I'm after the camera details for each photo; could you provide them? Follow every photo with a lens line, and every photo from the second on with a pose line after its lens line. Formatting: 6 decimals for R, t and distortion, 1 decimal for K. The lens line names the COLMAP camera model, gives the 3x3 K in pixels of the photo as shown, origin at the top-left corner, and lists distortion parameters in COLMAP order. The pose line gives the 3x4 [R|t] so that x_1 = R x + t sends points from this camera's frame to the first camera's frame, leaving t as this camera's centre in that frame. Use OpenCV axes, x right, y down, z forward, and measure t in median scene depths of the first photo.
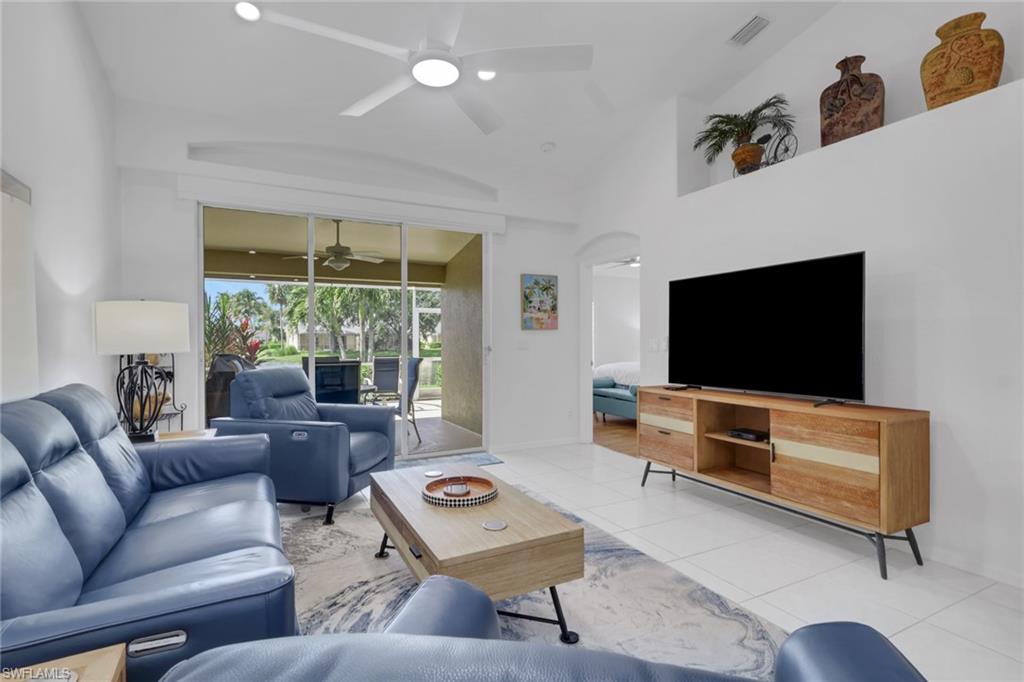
lens RADIAL K [[489.3, 0, 511.8], [0, 489.3, 341.5], [0, 0, 1]] dist [0.003785, 0.001048]
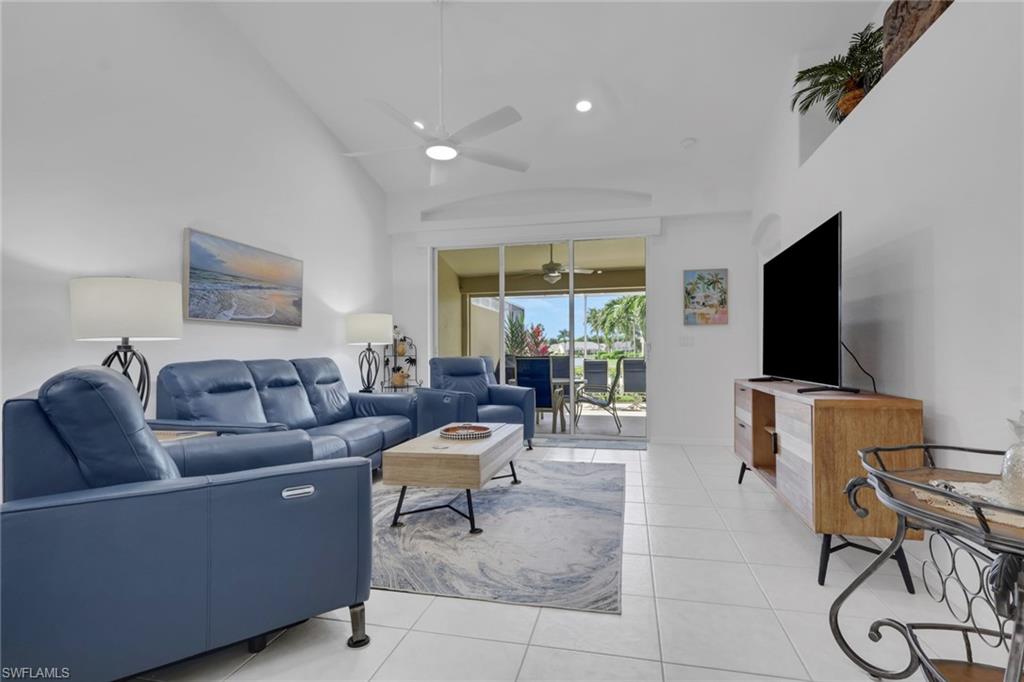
lens RADIAL K [[489.3, 0, 504.7], [0, 489.3, 347.8], [0, 0, 1]] dist [0.003785, 0.001048]
pose [[0.770312, -0.007087, -0.637628, 0.468442], [0.003219, 0.999969, -0.007225, 0.034376], [0.637659, 0.003513, 0.770311, -0.019809]]
